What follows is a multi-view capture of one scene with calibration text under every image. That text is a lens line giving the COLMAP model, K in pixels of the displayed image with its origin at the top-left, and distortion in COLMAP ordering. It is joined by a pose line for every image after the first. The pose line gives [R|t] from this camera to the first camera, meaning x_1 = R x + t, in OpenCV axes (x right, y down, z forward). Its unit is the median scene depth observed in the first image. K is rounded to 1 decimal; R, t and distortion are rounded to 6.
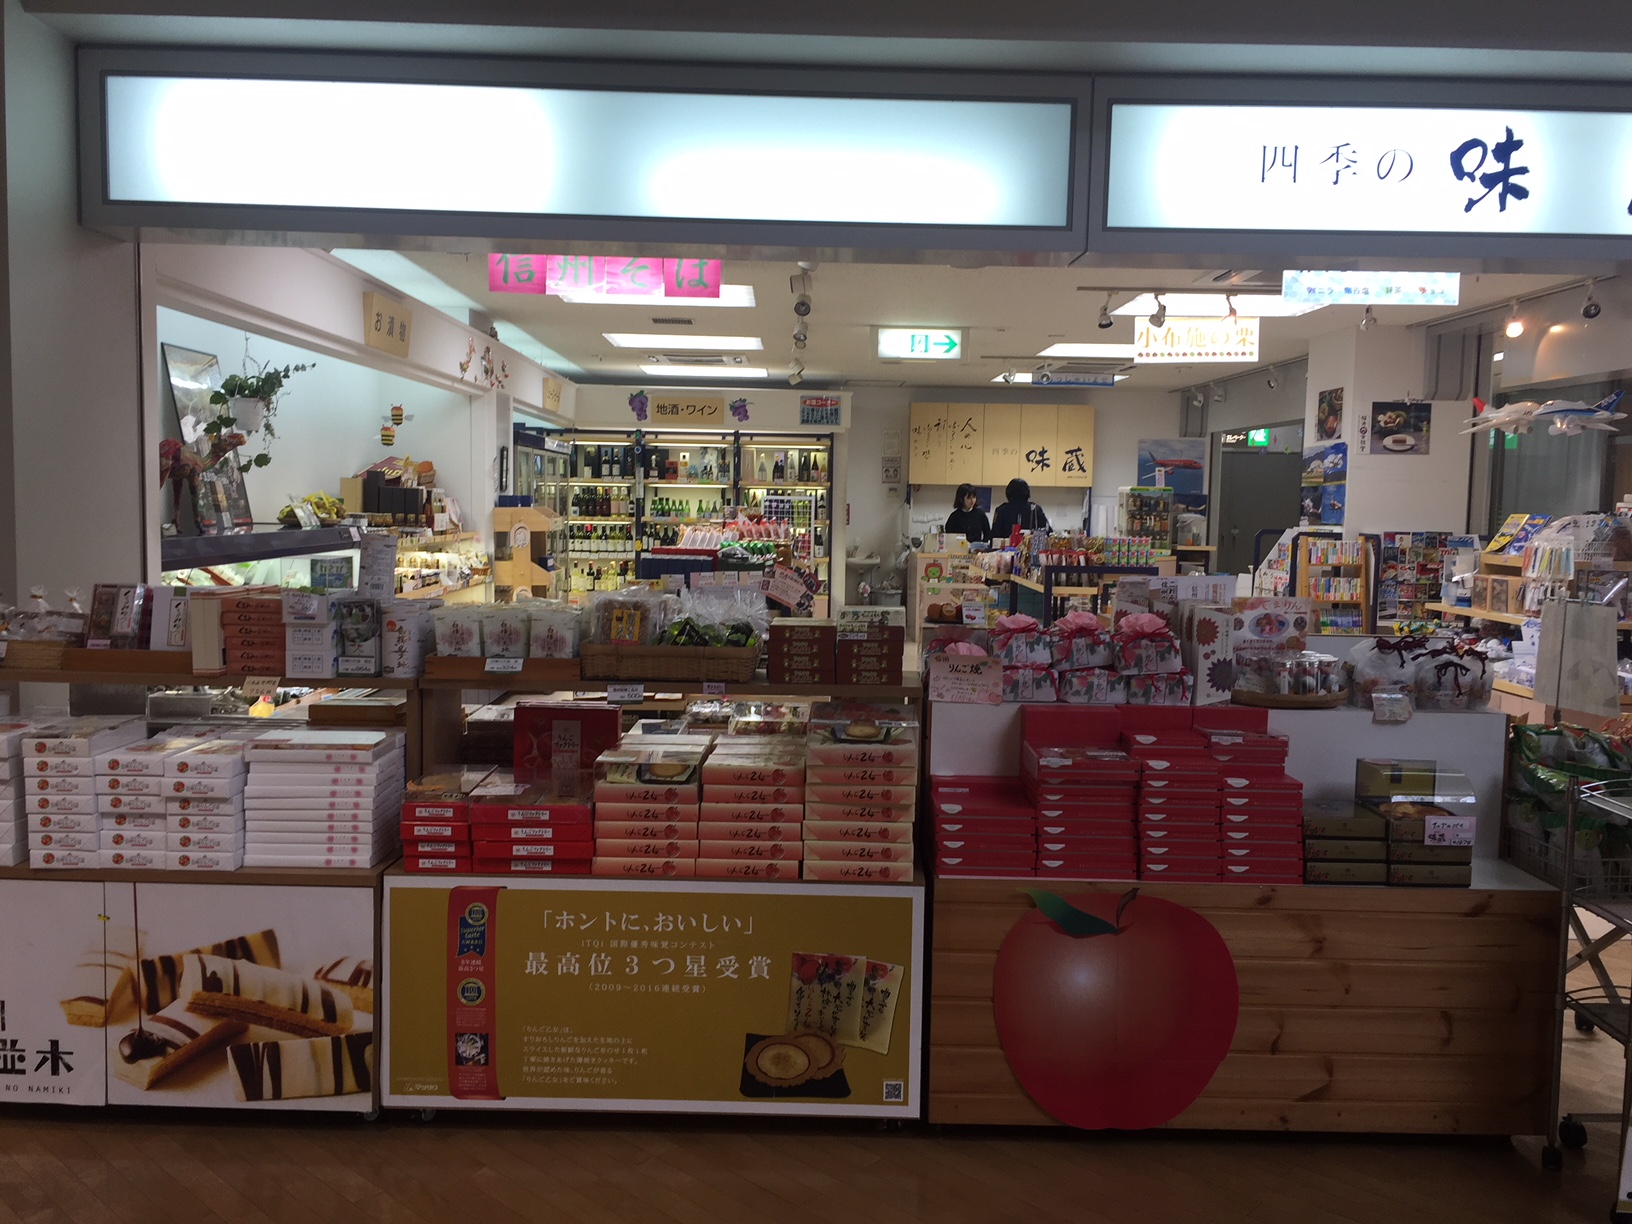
lens RADIAL K [[1365.8, 0, 816.0], [0, 1365.8, 612.0], [0, 0, 1]] dist [0.085408, -0.110820]
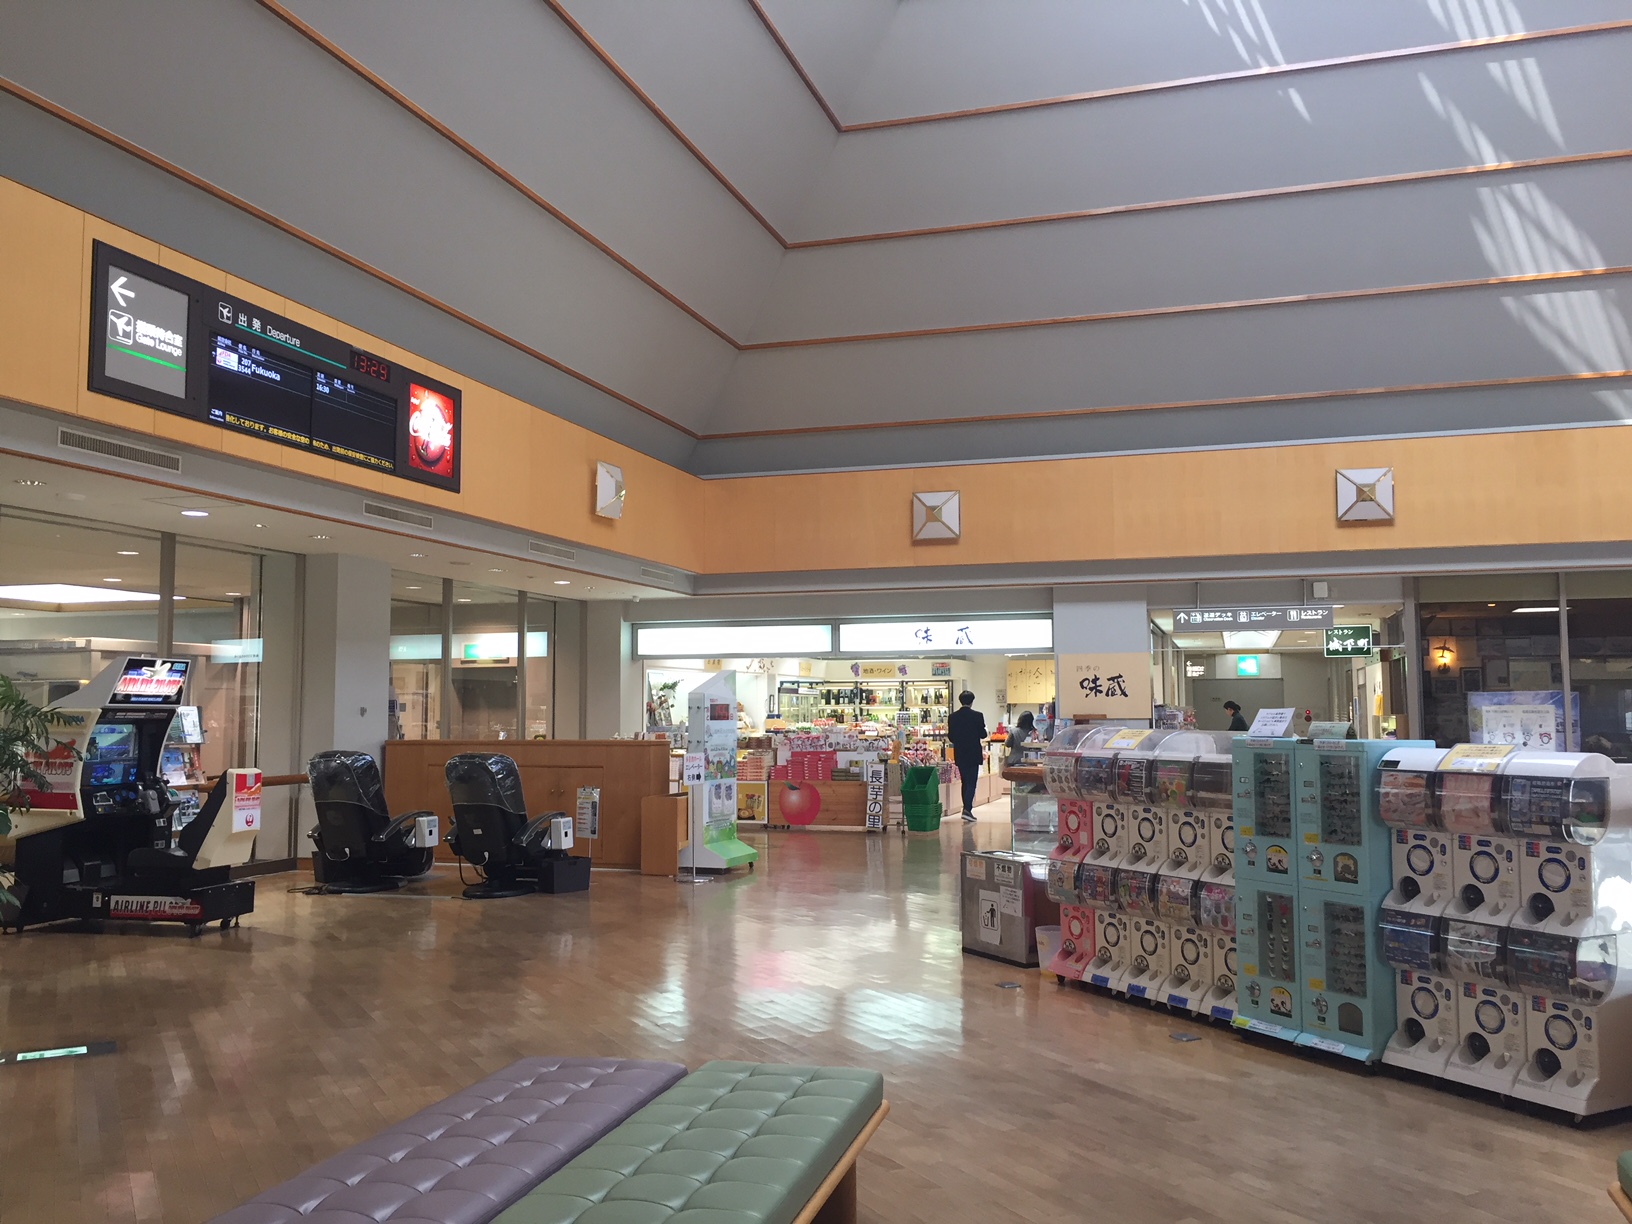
lens RADIAL K [[1365.8, 0, 816.0], [0, 1365.8, 612.0], [0, 0, 1]] dist [0.085408, -0.110820]
pose [[0.949925, -0.041378, -0.309727, 0.458071], [-0.008223, 0.987540, -0.157151, 0.088462], [0.312370, 0.151829, 0.937749, -0.969839]]
